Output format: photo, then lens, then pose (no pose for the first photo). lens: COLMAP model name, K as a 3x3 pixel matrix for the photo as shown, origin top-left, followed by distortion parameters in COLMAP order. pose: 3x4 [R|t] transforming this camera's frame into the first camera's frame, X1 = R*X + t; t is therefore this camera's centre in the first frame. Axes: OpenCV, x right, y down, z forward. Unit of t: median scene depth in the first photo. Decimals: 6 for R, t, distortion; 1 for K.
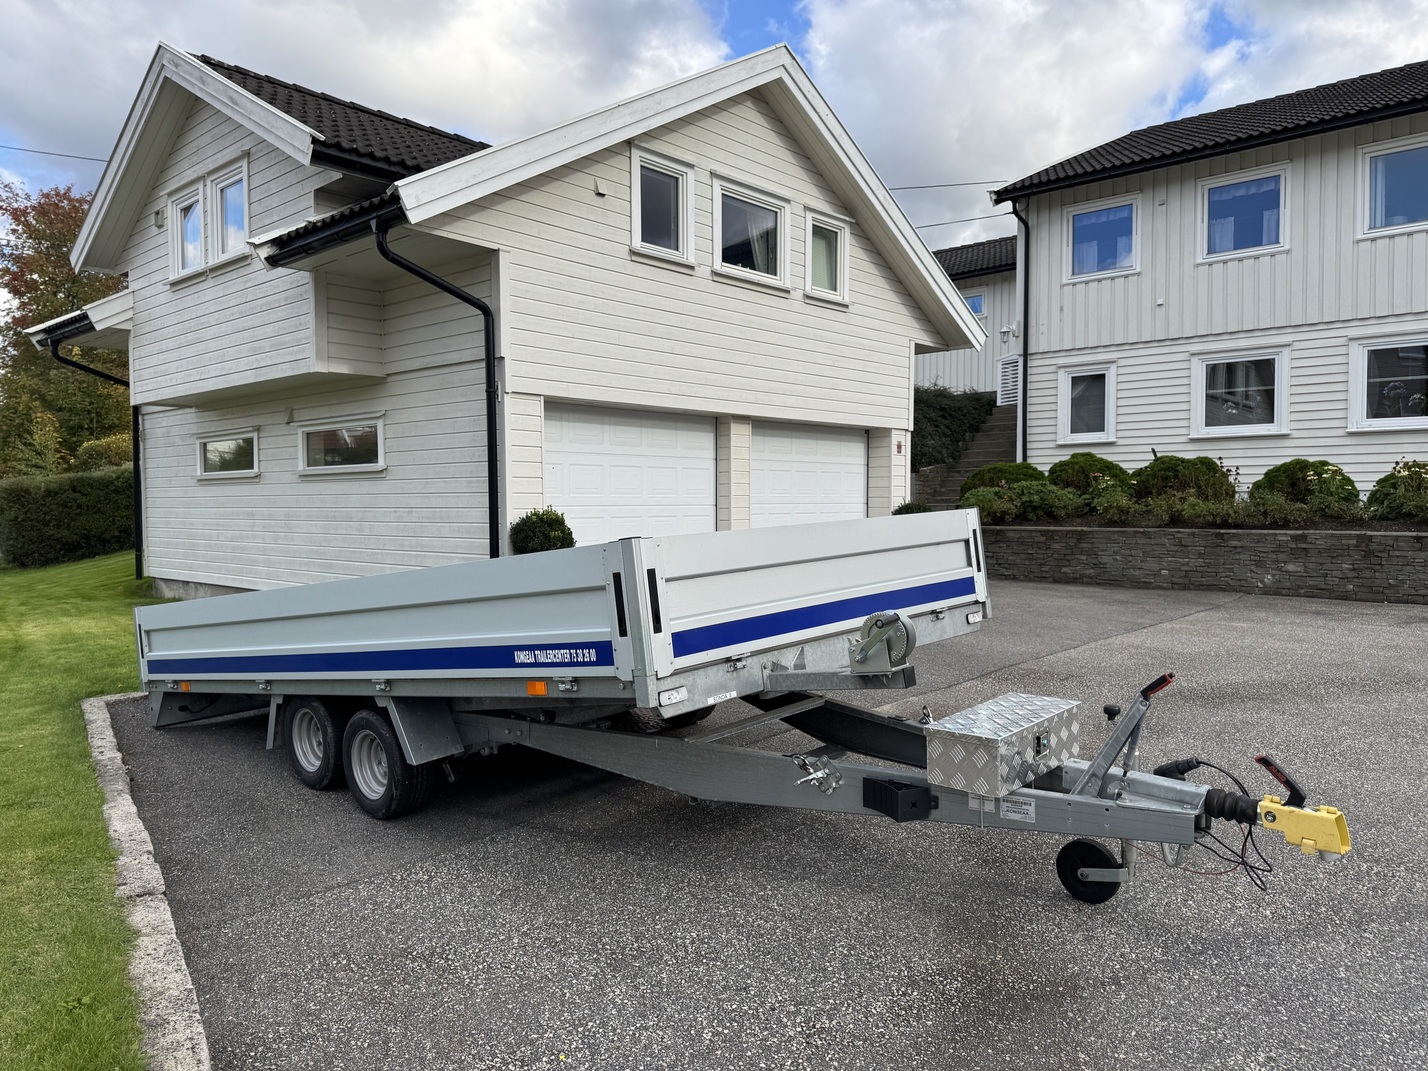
lens RADIAL K [[1006.8, 0, 717.7], [0, 1006.8, 543.1], [0, 0, 1]] dist [0.031519, -0.035754]
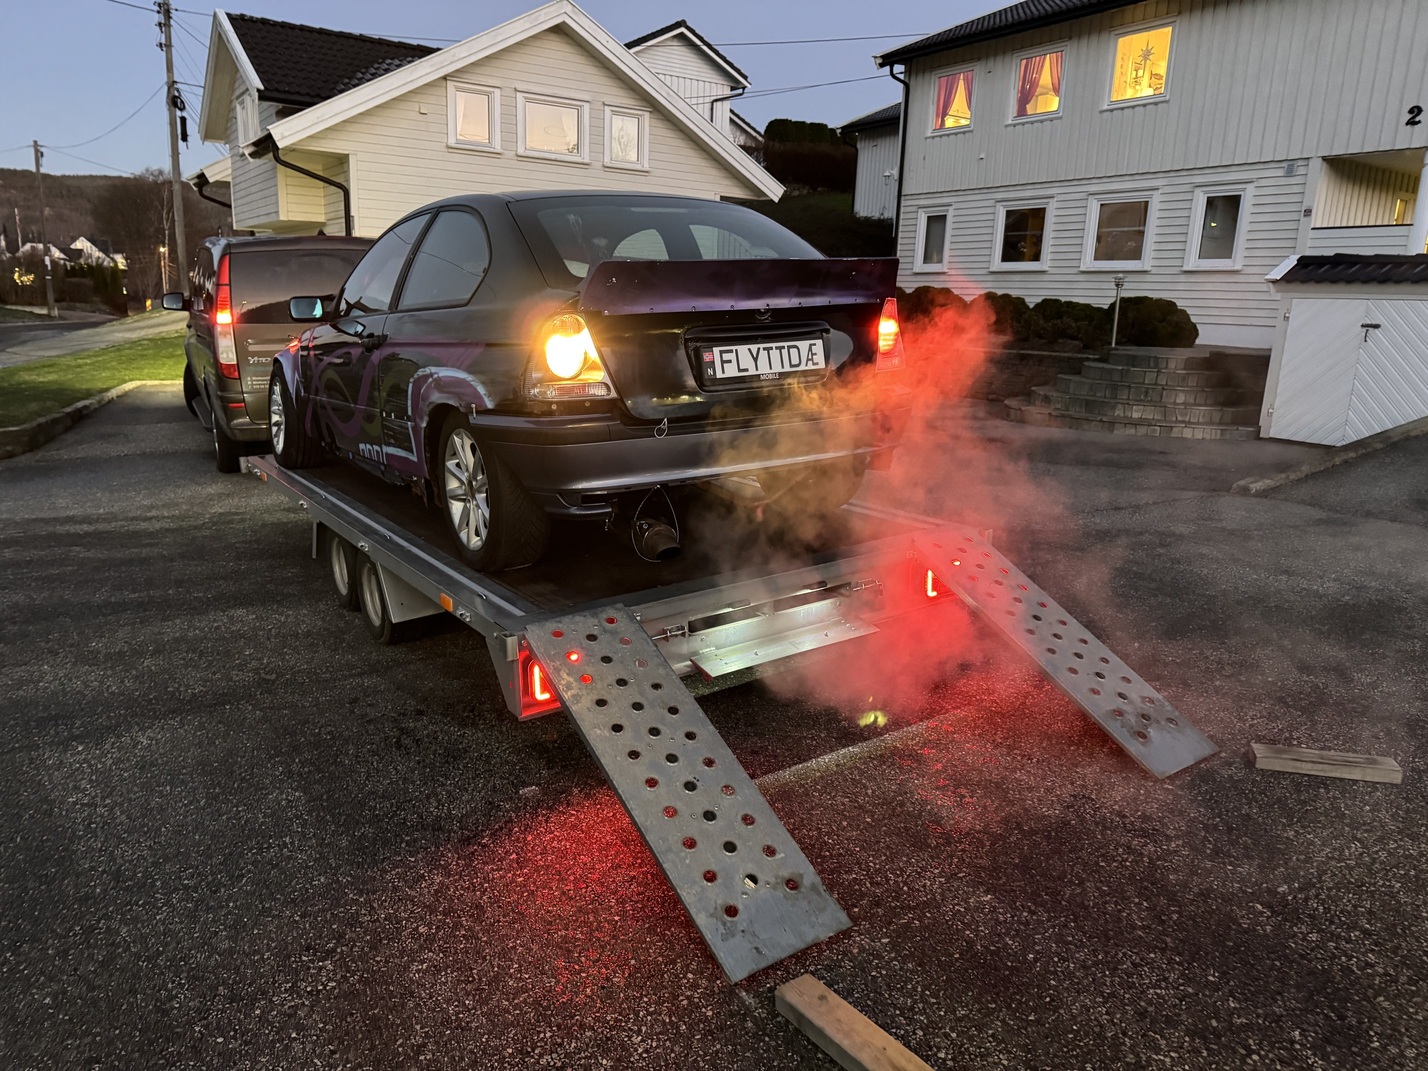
lens RADIAL K [[1006.8, 0, 714.2], [0, 1006.8, 537.2], [0, 0, 1]] dist [0.031519, -0.035754]
pose [[0.965523, 0.097862, -0.241222, 0.737950], [-0.052039, 0.980503, 0.189489, 0.001238], [0.255062, -0.170403, 0.951791, -0.534311]]
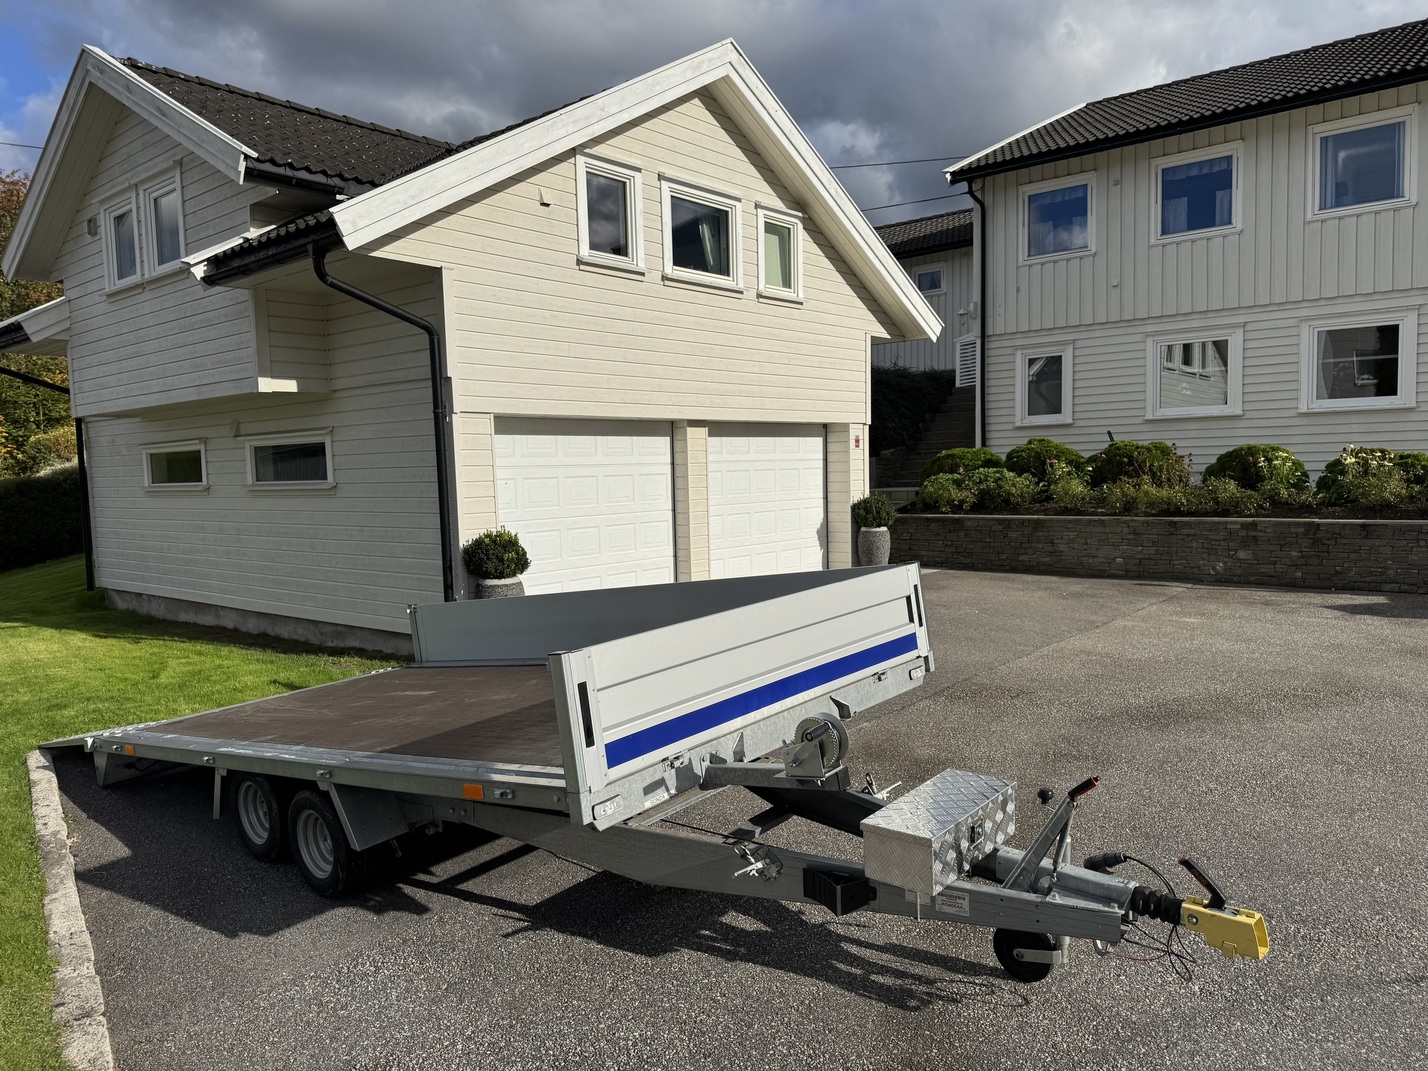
lens RADIAL K [[1006.8, 0, 716.5], [0, 1006.8, 546.9], [0, 0, 1]] dist [0.031519, -0.035754]
pose [[0.999278, -0.025104, 0.028520, 0.012265], [0.023954, 0.998914, 0.039969, -0.042912], [-0.029492, -0.039256, 0.998794, 0.001792]]
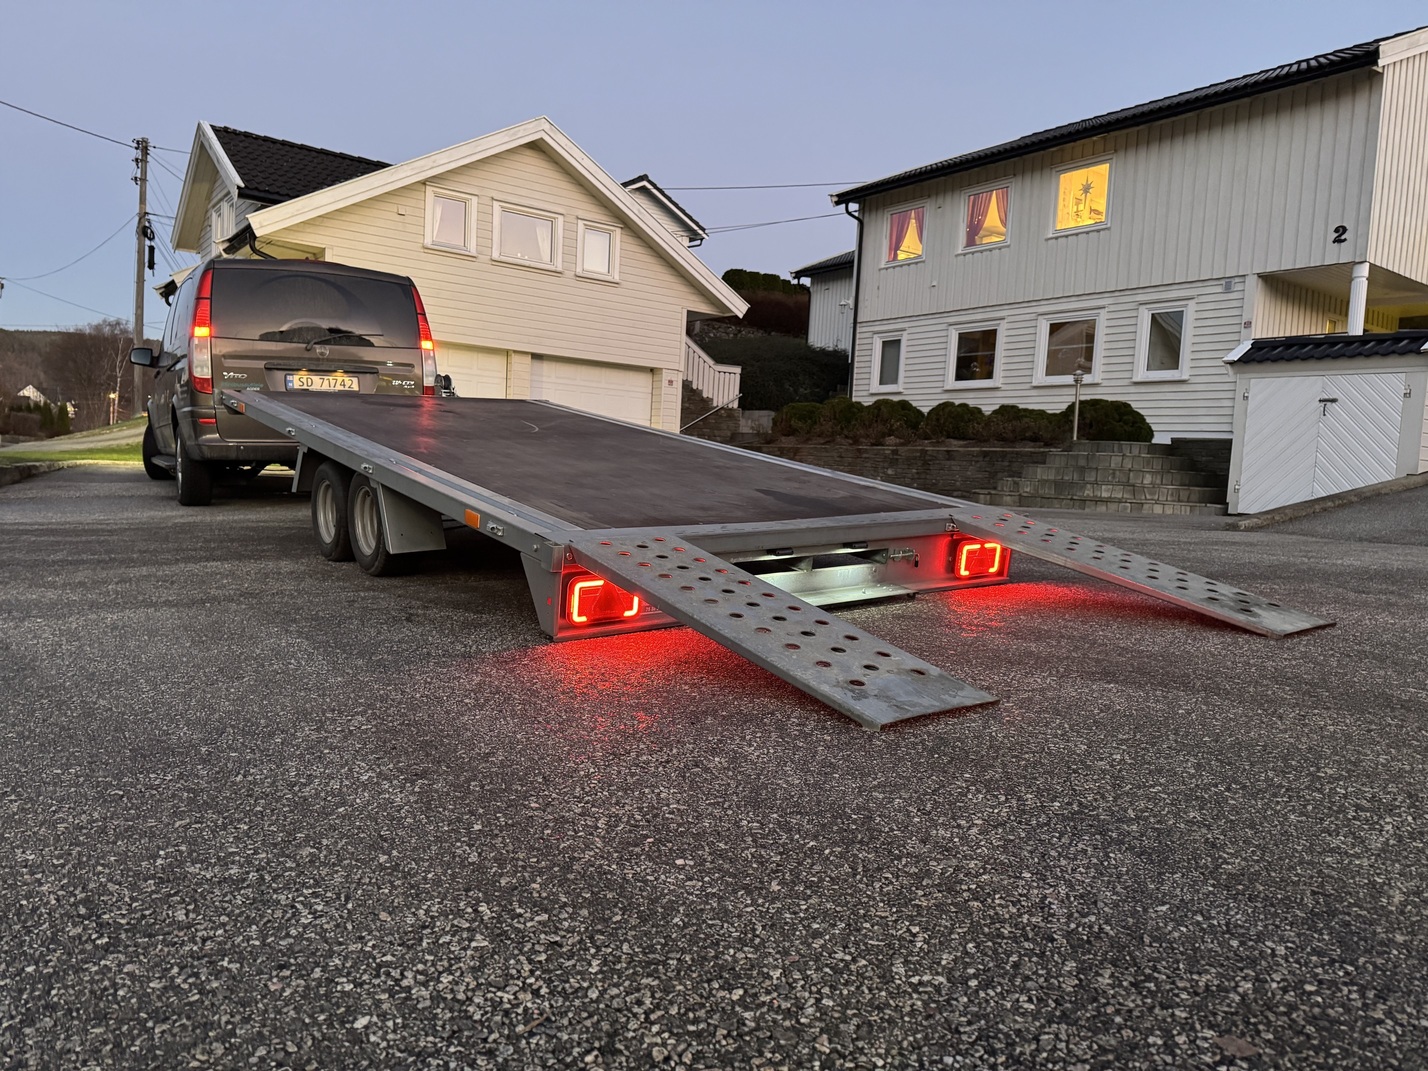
lens RADIAL K [[1006.8, 0, 712.0], [0, 1006.8, 540.1], [0, 0, 1]] dist [0.031519, -0.035754]
pose [[0.976377, 0.072340, -0.203606, 0.708294], [-0.066888, 0.997196, 0.033544, 0.103041], [0.205462, -0.019133, 0.978478, -0.526425]]
